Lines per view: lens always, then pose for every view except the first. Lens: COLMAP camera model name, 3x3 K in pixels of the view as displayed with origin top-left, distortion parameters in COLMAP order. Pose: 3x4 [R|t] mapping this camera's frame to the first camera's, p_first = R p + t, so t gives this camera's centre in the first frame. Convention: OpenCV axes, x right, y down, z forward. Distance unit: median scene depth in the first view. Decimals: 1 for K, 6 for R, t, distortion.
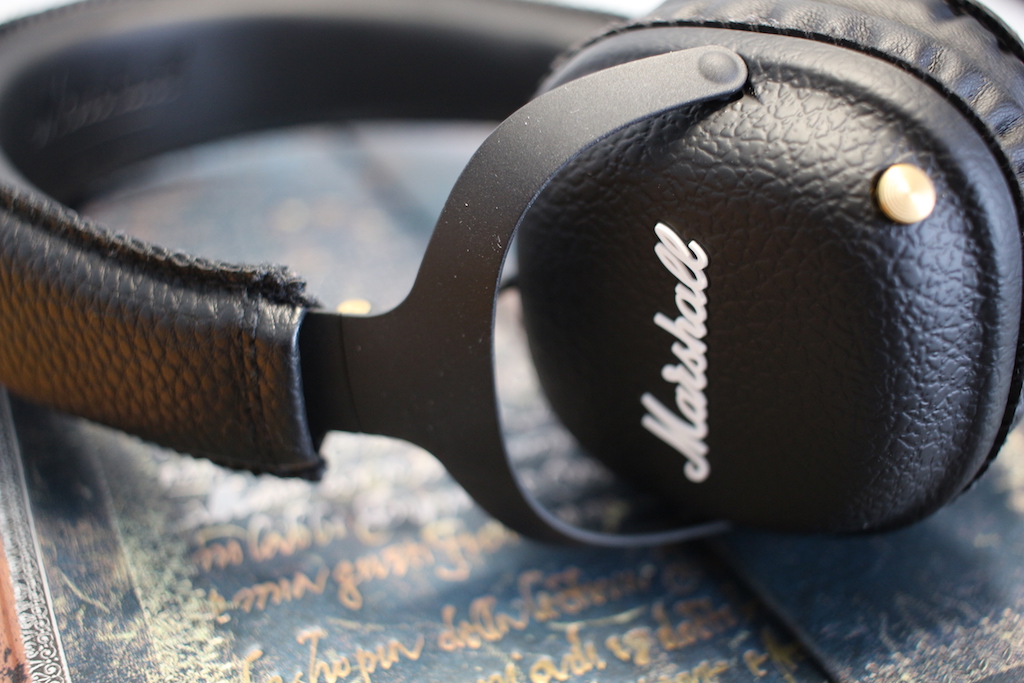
lens RADIAL K [[1266.5, 0, 568.7], [0, 1266.5, 319.5], [0, 0, 1]] dist [-0.093560, 0.000000]
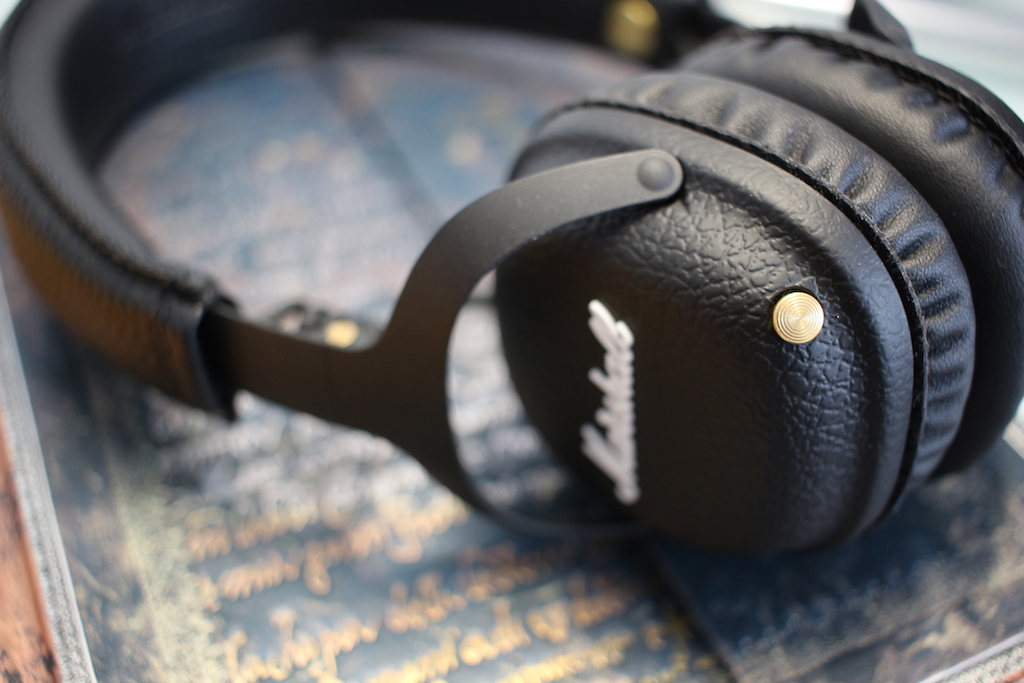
lens RADIAL K [[1266.5, 0, 510.9], [0, 1266.5, 339.3], [0, 0, 1]] dist [-0.093560, 0.000000]
pose [[0.983567, 0.097682, -0.151833, 0.182626], [-0.064058, 0.975089, 0.212362, -0.295762], [0.168795, -0.199146, 0.965323, -0.135648]]
